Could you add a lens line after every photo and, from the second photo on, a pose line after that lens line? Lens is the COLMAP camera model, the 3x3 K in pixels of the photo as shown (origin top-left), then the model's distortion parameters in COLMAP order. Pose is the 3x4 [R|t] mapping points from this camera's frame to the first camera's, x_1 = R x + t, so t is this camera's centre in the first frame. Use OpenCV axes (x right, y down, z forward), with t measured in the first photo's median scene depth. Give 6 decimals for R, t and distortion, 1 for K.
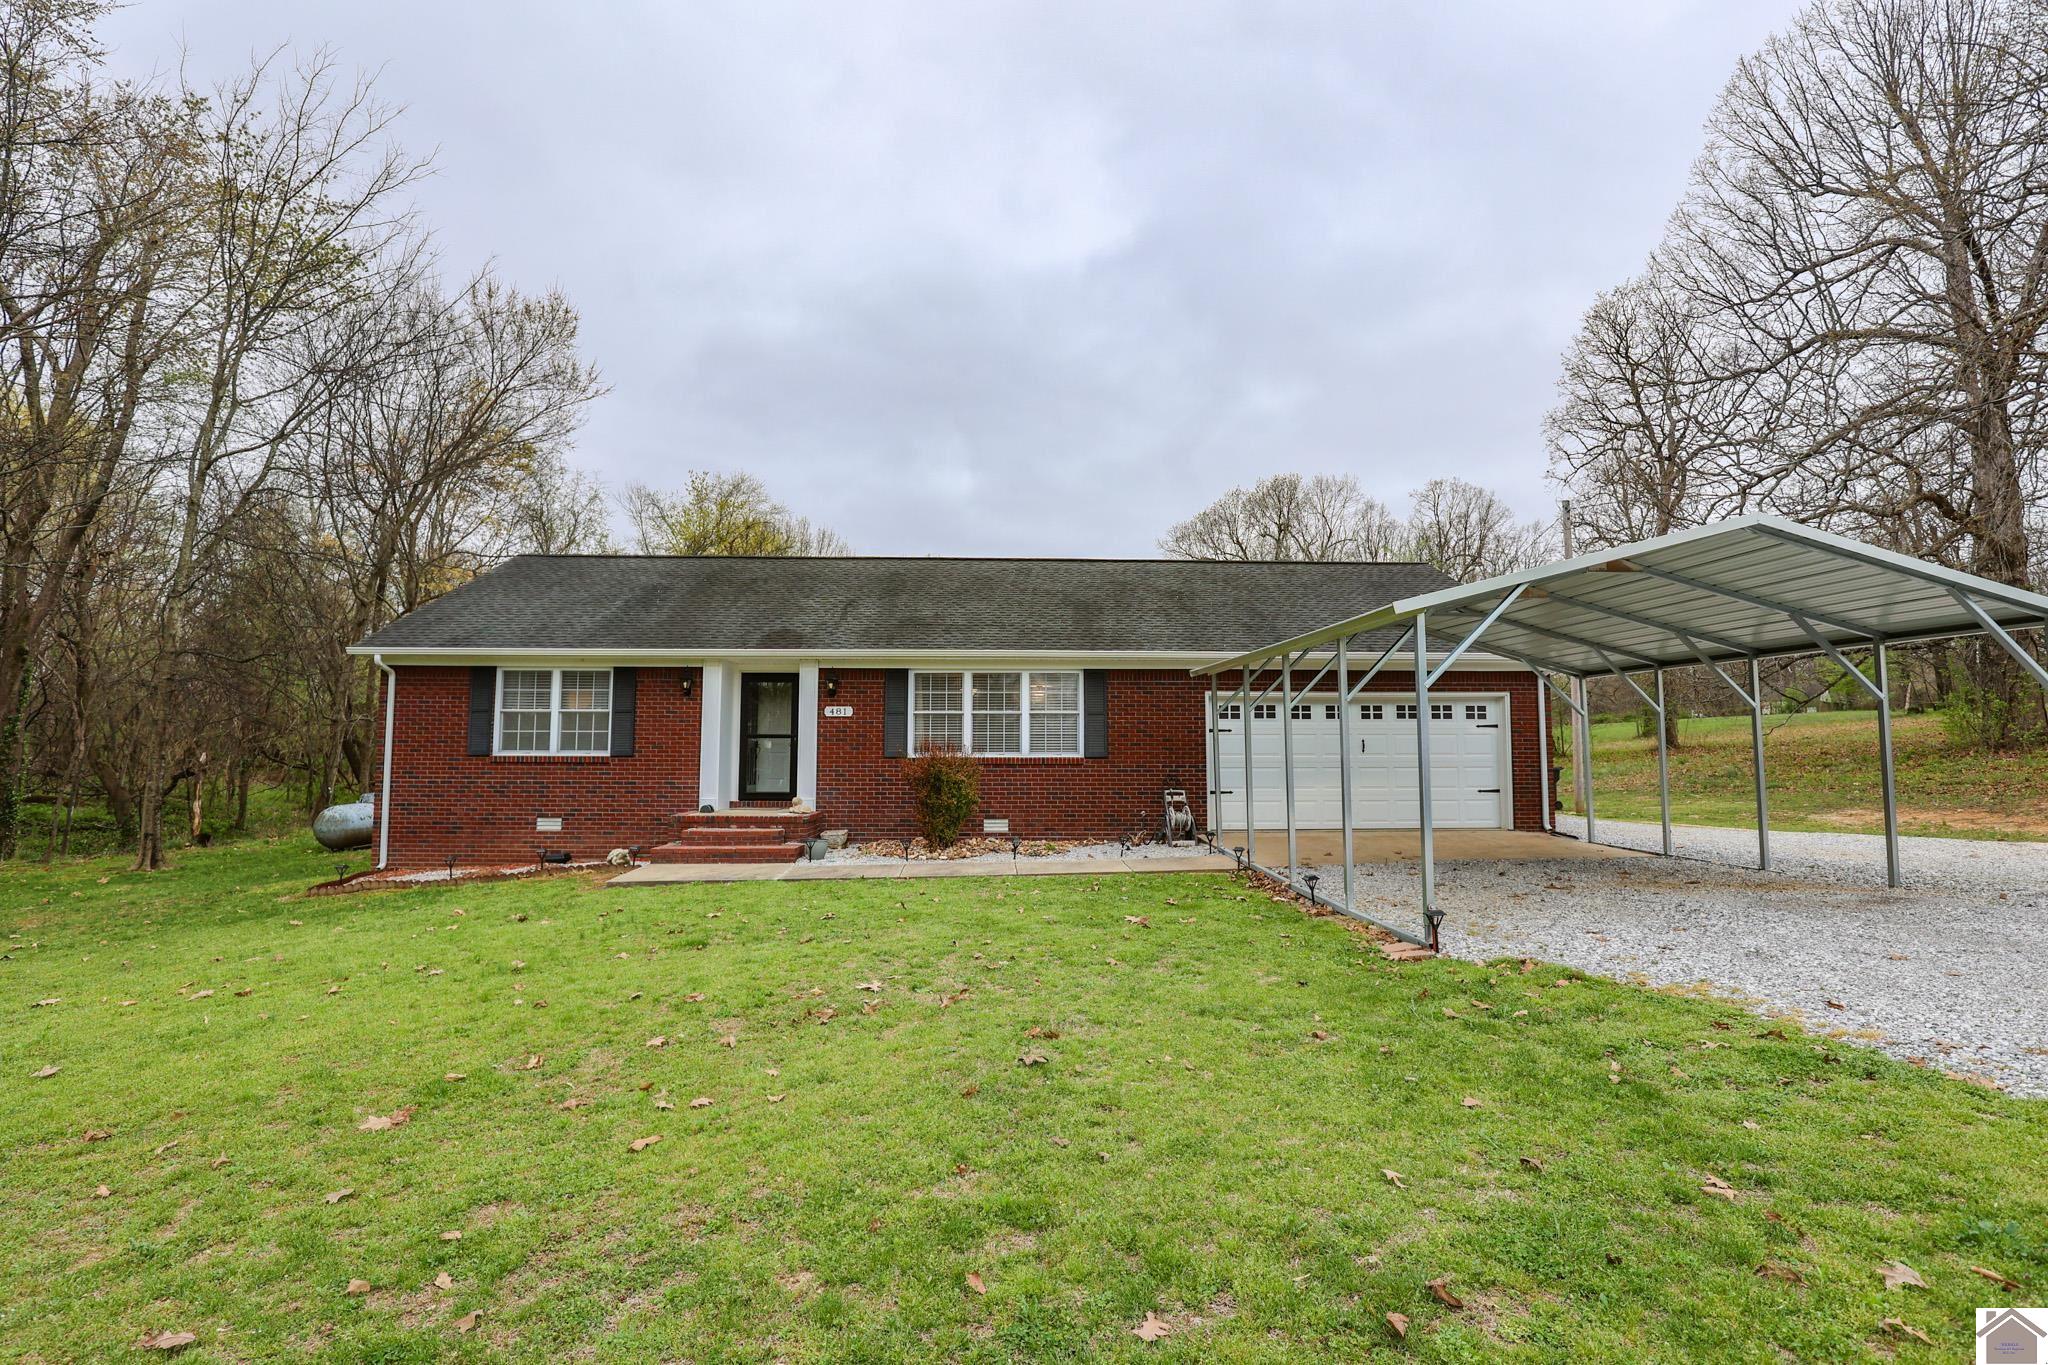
lens RADIAL K [[935.7, 0, 1028.1], [0, 935.7, 675.0], [0, 0, 1]] dist [-0.029557, 0.000801]
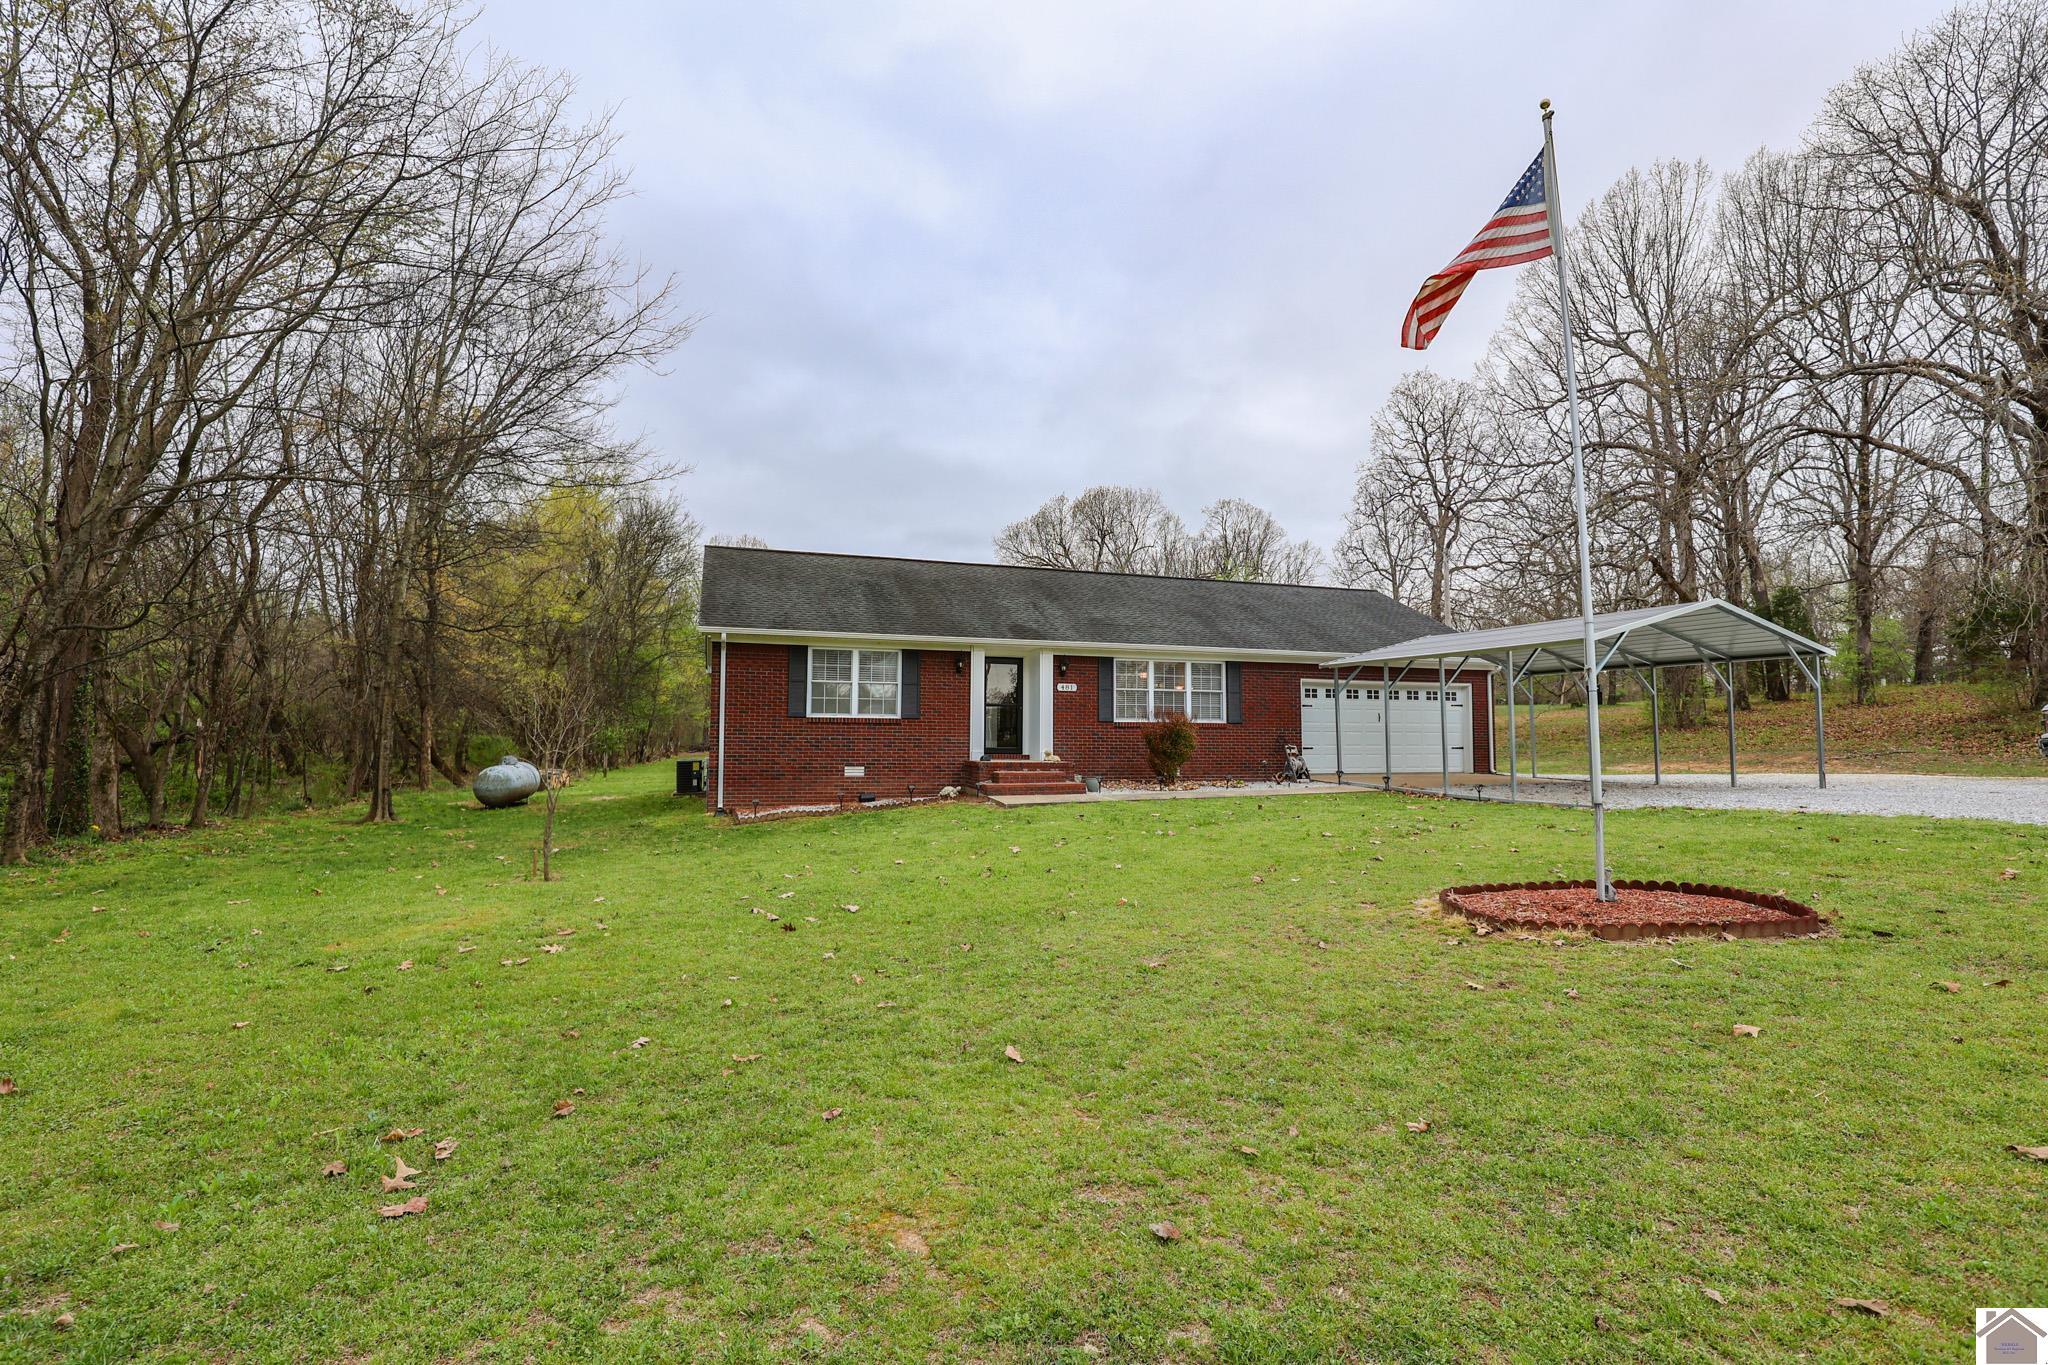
lens RADIAL K [[935.7, 0, 1028.1], [0, 935.7, 675.0], [0, 0, 1]] dist [-0.029557, 0.000801]
pose [[0.961194, 0.024225, 0.274808, -0.626296], [-0.028583, 0.999521, 0.011865, 0.006716], [-0.274389, -0.019259, 0.961426, -0.286747]]
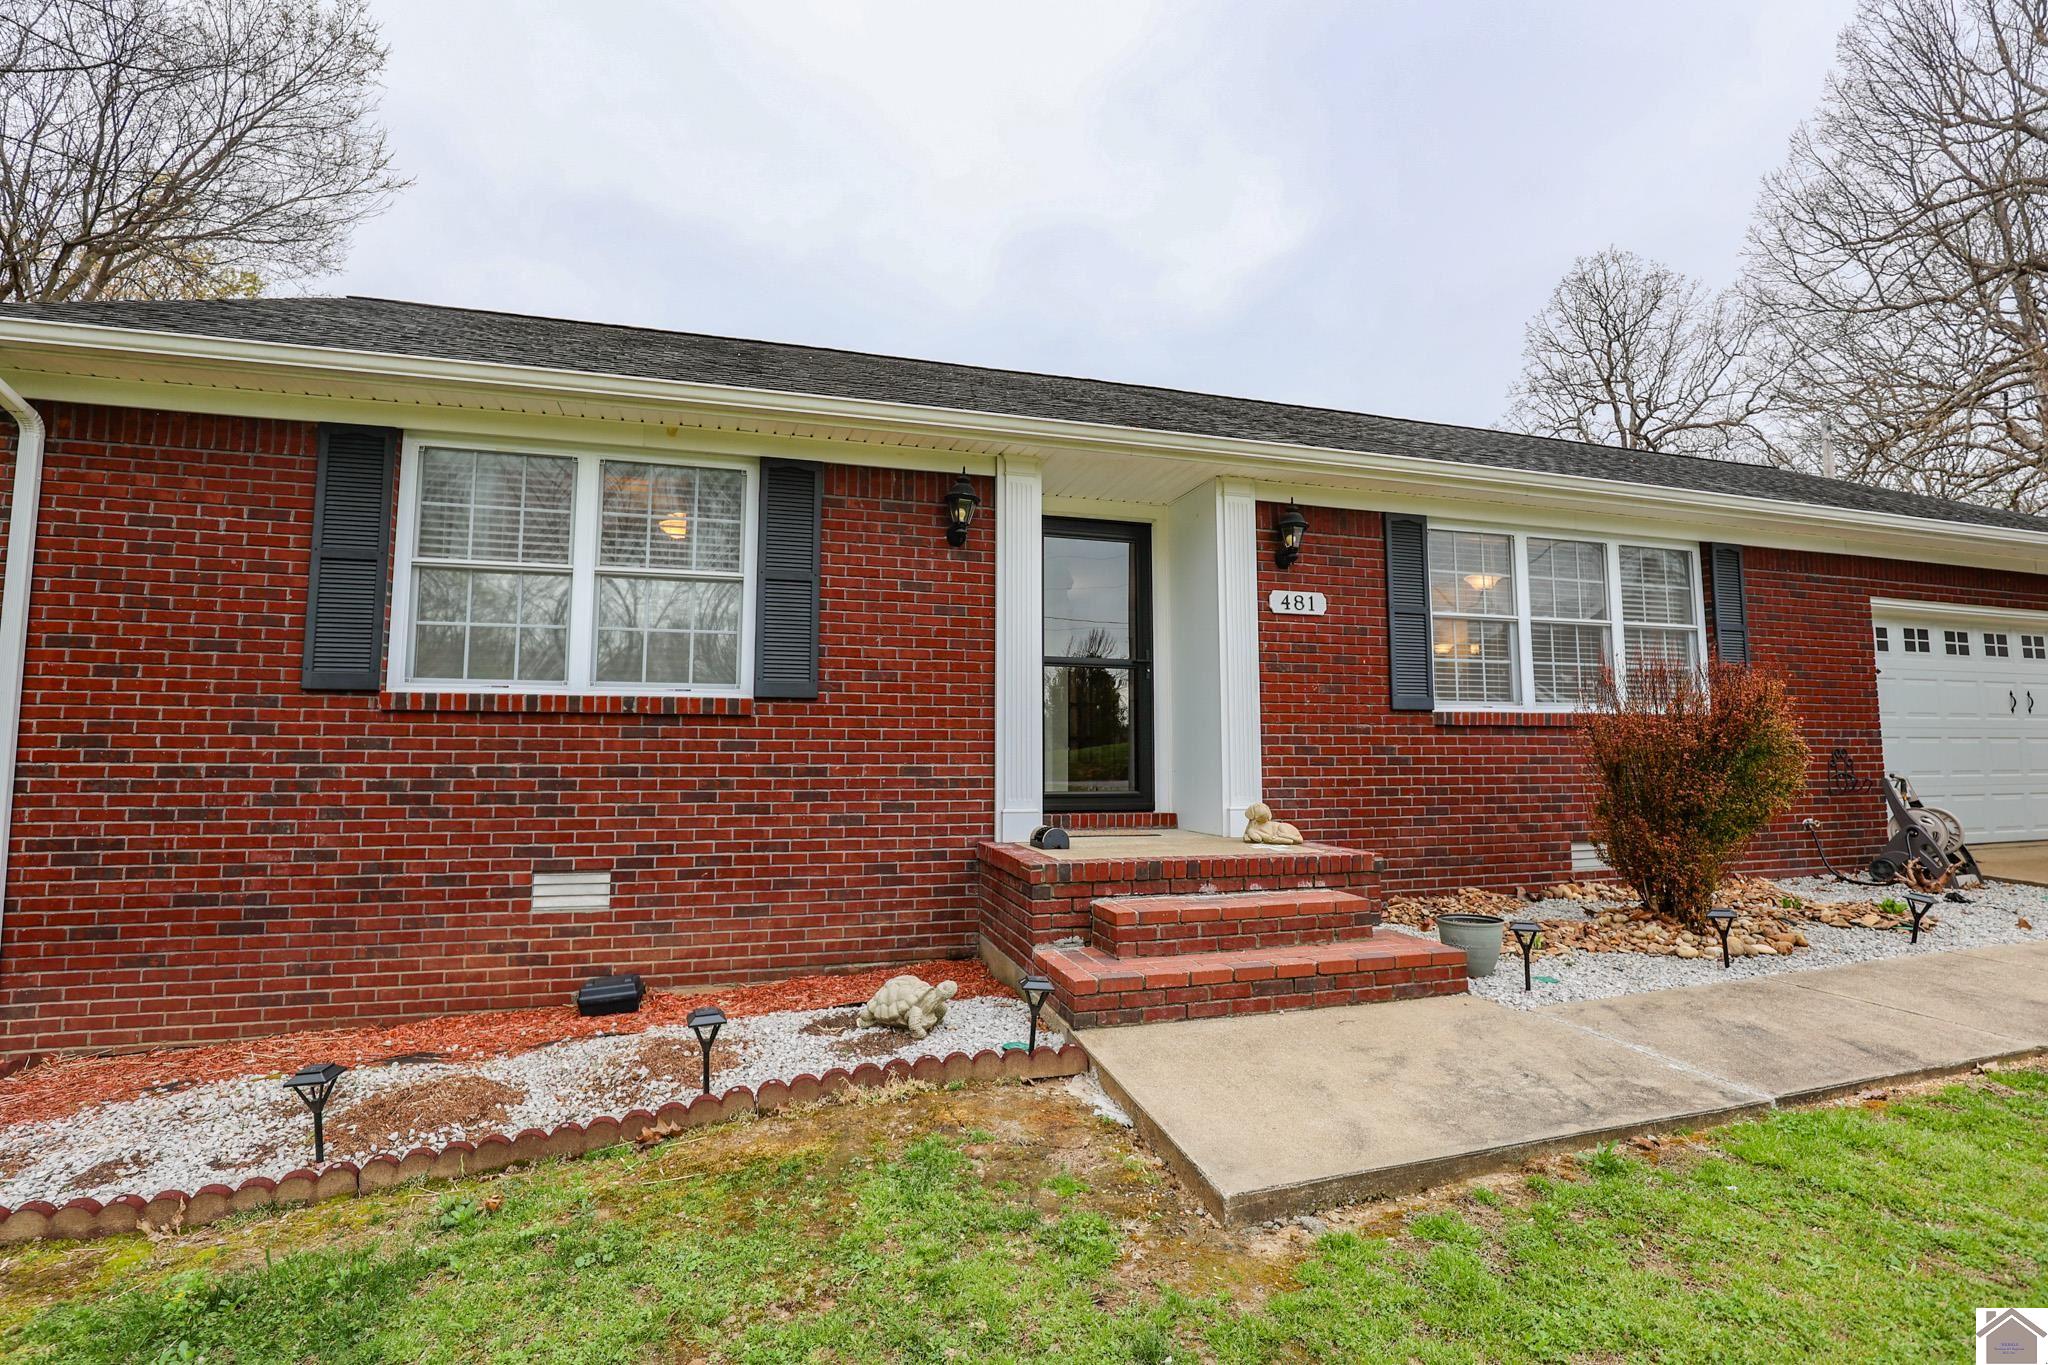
lens RADIAL K [[935.7, 0, 1028.1], [0, 935.7, 675.0], [0, 0, 1]] dist [-0.029557, 0.000801]
pose [[0.969225, 0.020334, 0.245335, -0.426685], [-0.020919, 0.999781, -0.000223, 0.074644], [-0.245286, -0.004916, 0.969438, 0.607740]]
